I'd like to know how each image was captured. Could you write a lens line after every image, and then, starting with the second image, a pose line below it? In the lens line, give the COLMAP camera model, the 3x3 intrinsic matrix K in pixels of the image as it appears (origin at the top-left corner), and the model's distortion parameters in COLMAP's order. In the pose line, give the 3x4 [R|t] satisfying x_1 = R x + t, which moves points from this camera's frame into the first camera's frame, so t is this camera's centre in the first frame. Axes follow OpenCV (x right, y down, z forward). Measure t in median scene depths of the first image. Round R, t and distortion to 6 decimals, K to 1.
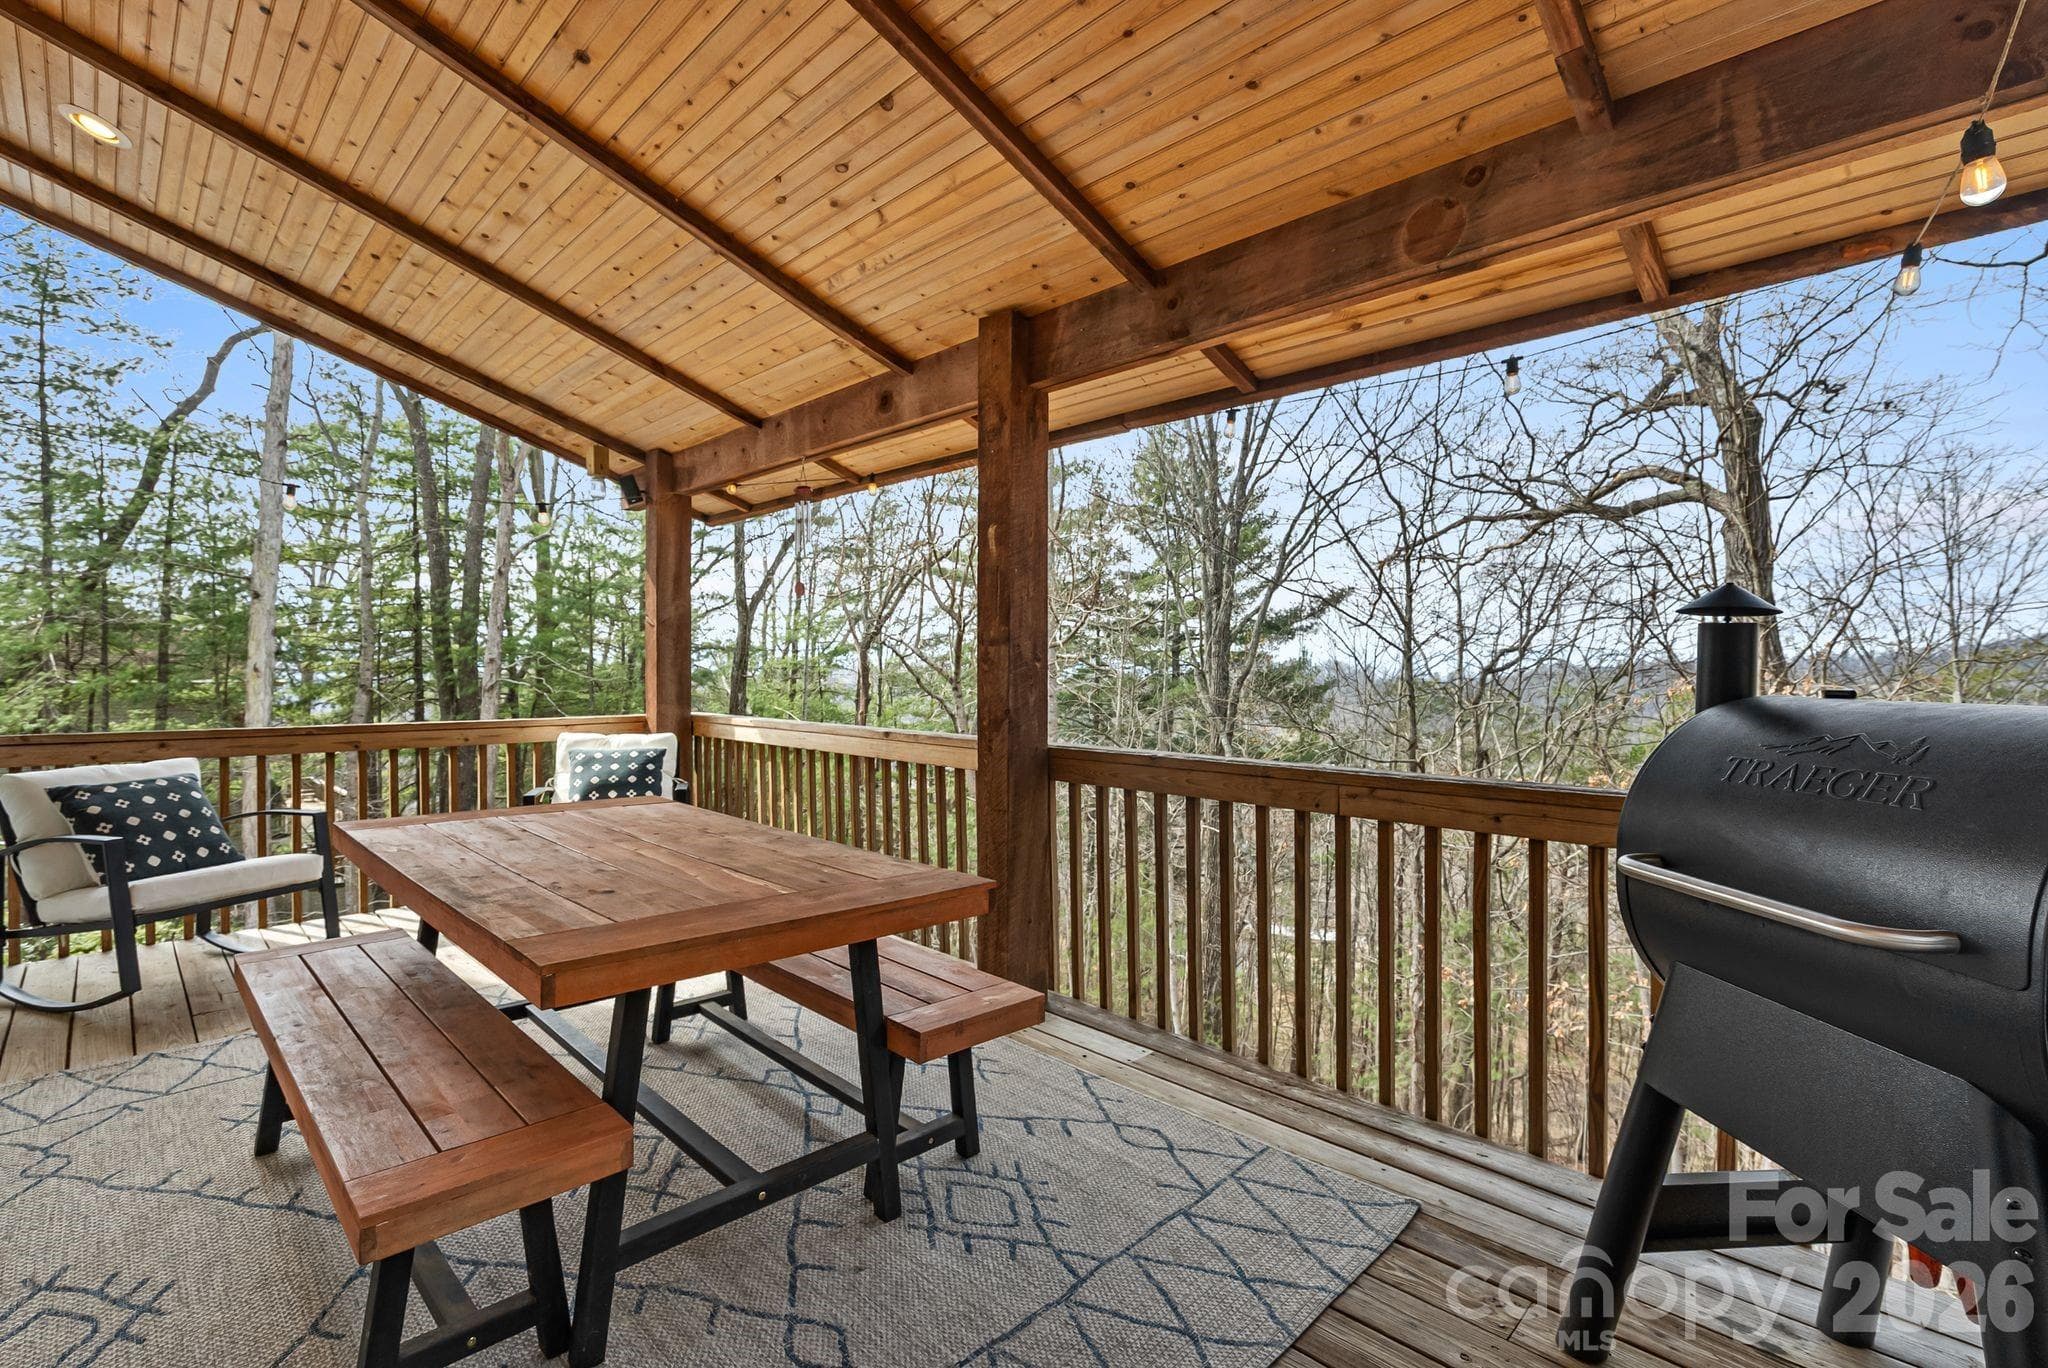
lens RADIAL K [[936.5, 0, 1032.5], [0, 936.5, 690.6], [0, 0, 1]] dist [-0.002935, -0.000330]
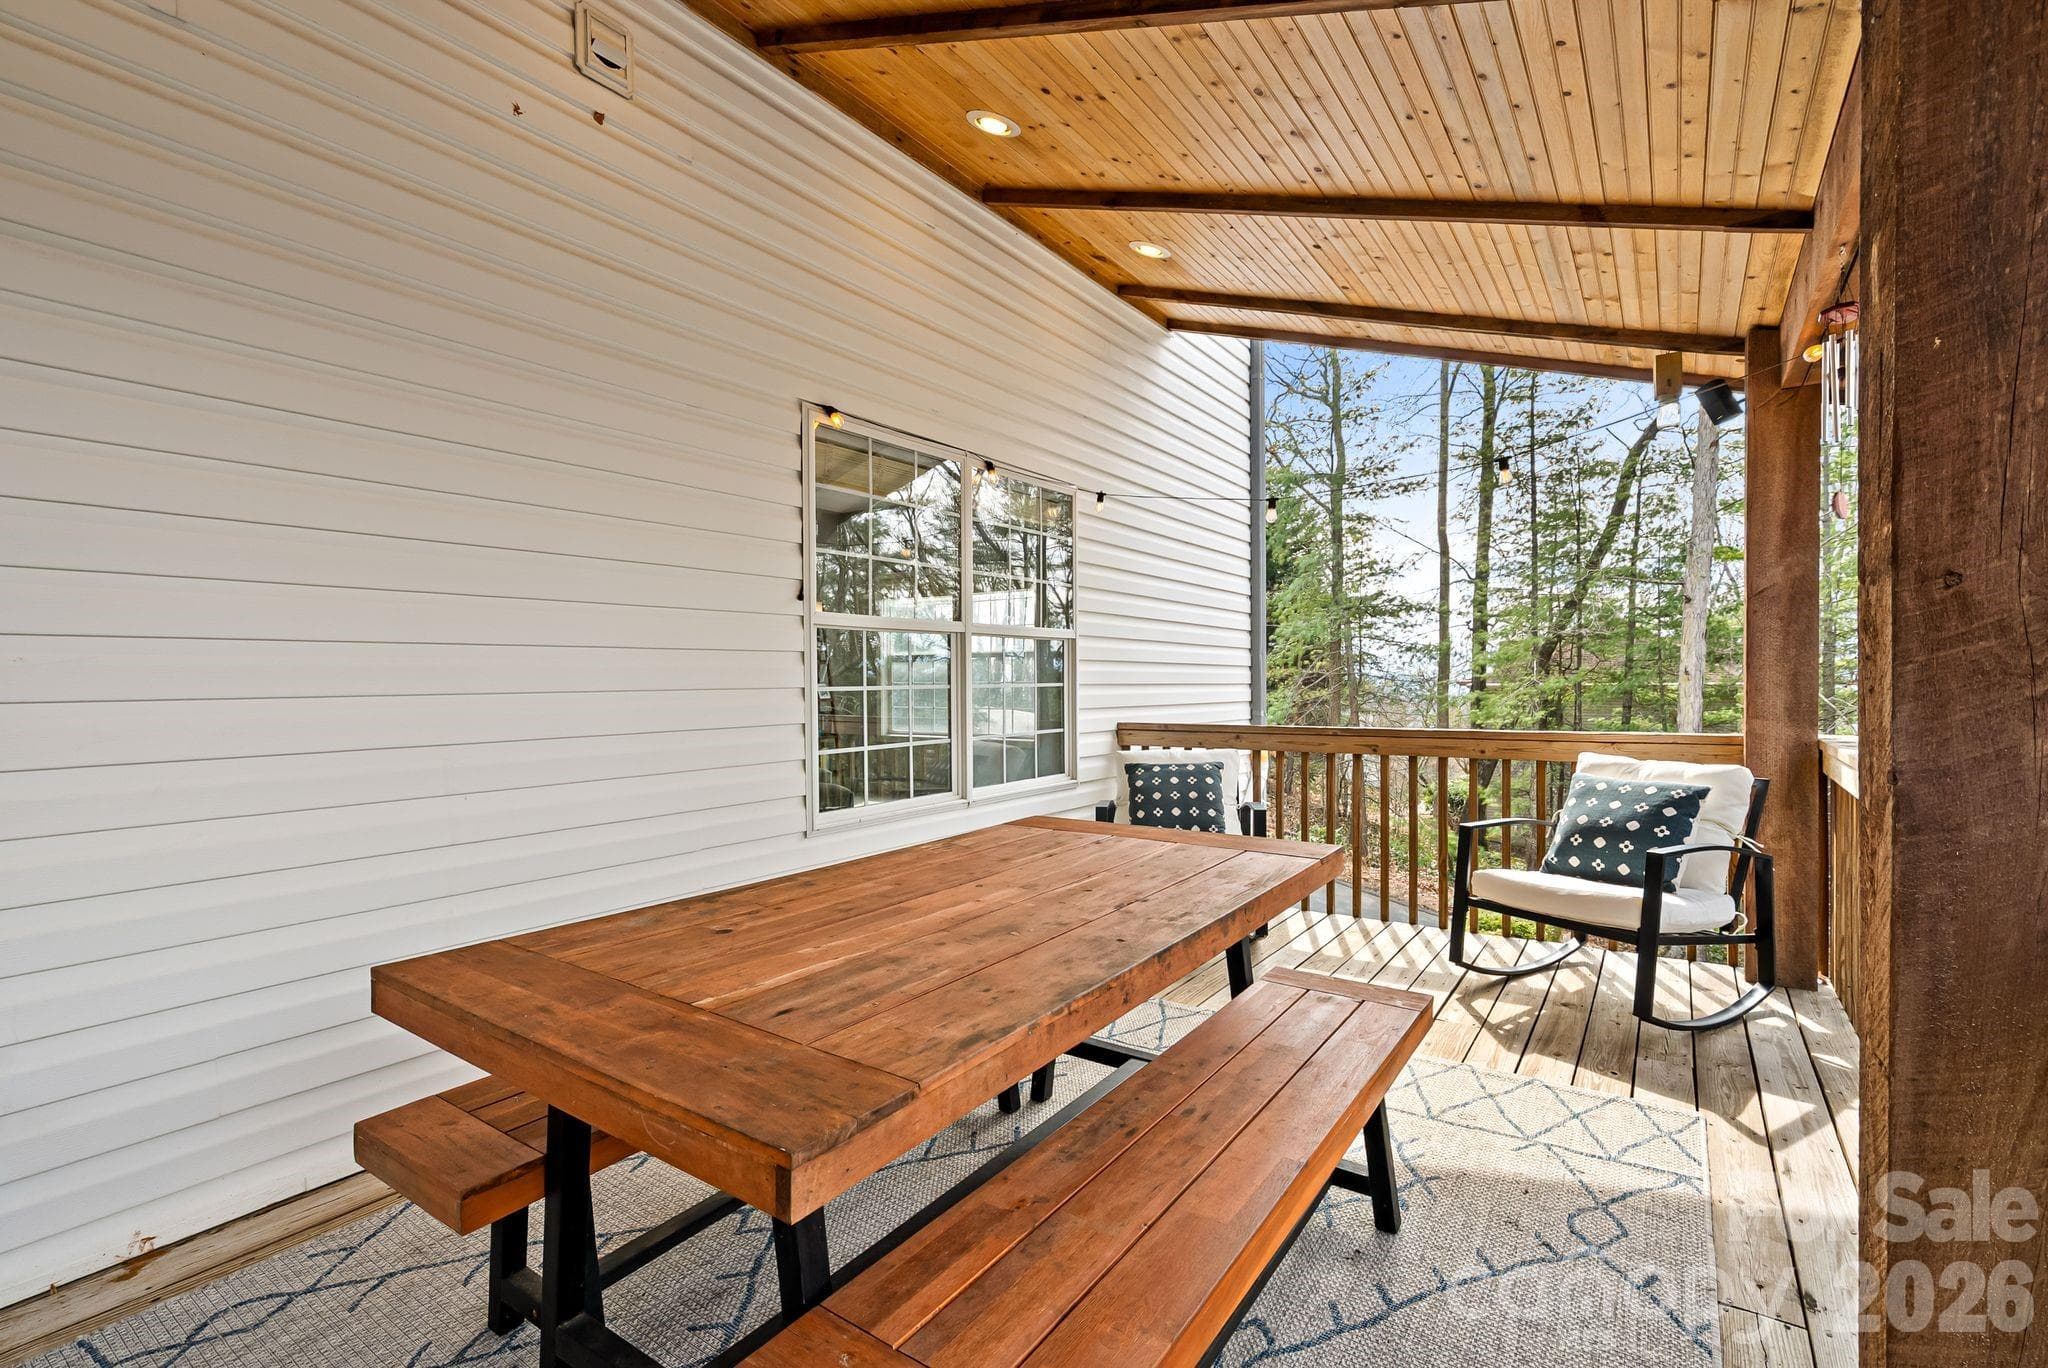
lens RADIAL K [[936.5, 0, 1027.7], [0, 936.5, 675.1], [0, 0, 1]] dist [-0.002935, -0.000330]
pose [[0.177784, -0.008399, -0.984034, 0.160523], [-0.011573, 0.999877, -0.010625, -0.002900], [0.984002, 0.013277, 0.177664, 0.428595]]
